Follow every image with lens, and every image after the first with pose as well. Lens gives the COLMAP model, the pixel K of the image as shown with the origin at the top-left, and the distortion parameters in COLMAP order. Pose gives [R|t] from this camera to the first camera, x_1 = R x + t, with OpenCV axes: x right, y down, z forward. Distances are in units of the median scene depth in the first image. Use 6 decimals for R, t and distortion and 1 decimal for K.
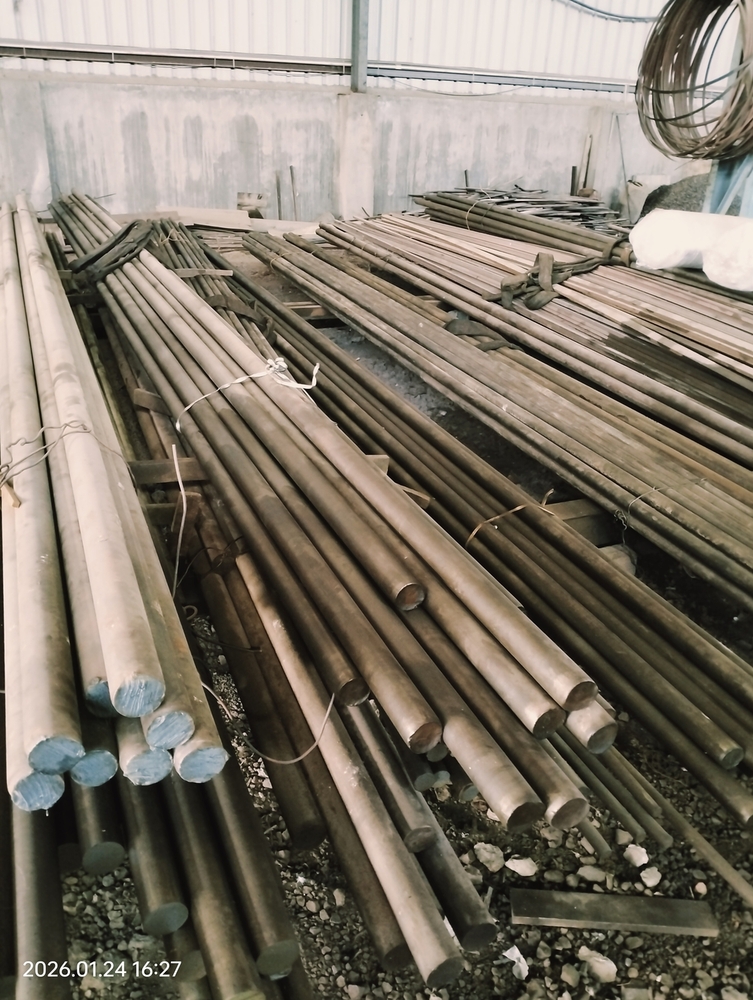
lens RADIAL K [[841.5, 0, 379.9], [0, 841.5, 521.2], [0, 0, 1]] dist [0.079365, -0.172945]
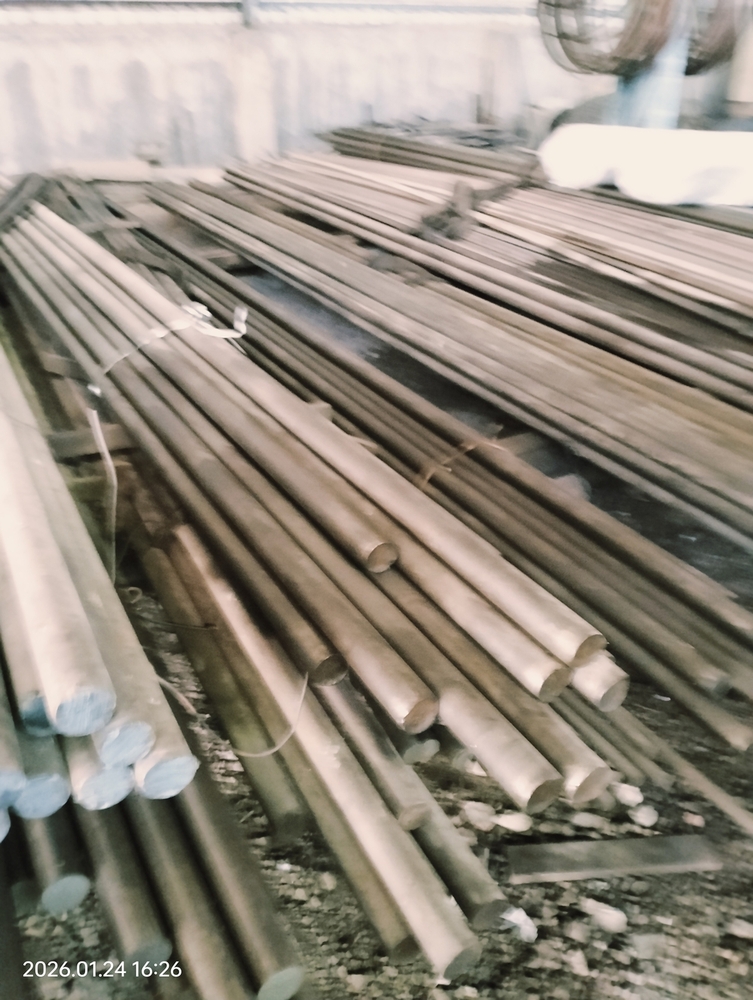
lens RADIAL K [[824.8, 0, 371.9], [0, 824.8, 520.7], [0, 0, 1]] dist [0.057874, -0.121845]
pose [[0.992980, -0.096804, 0.067971, -0.021732], [0.092260, 0.993473, 0.067082, -0.006697], [-0.074022, -0.060340, 0.995430, 0.095844]]
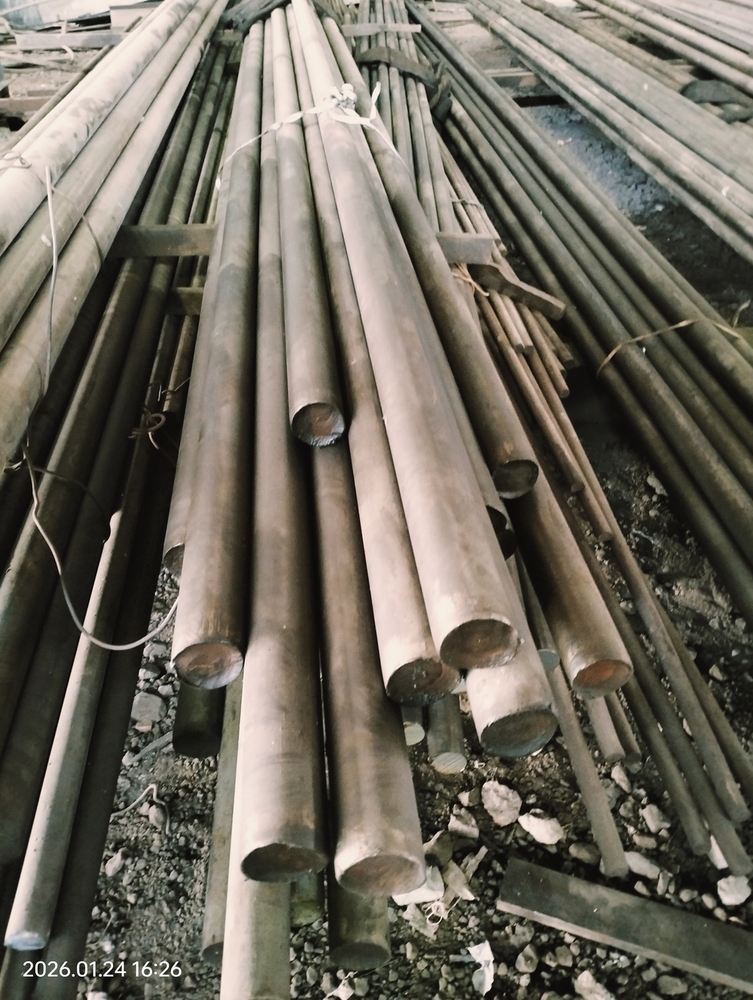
lens RADIAL K [[824.8, 0, 371.9], [0, 824.8, 520.7], [0, 0, 1]] dist [0.057874, -0.121845]
pose [[0.944265, 0.129824, -0.302505, 0.196745], [-0.068003, 0.976056, 0.206616, 0.024590], [0.322086, -0.174529, 0.930484, 0.337879]]
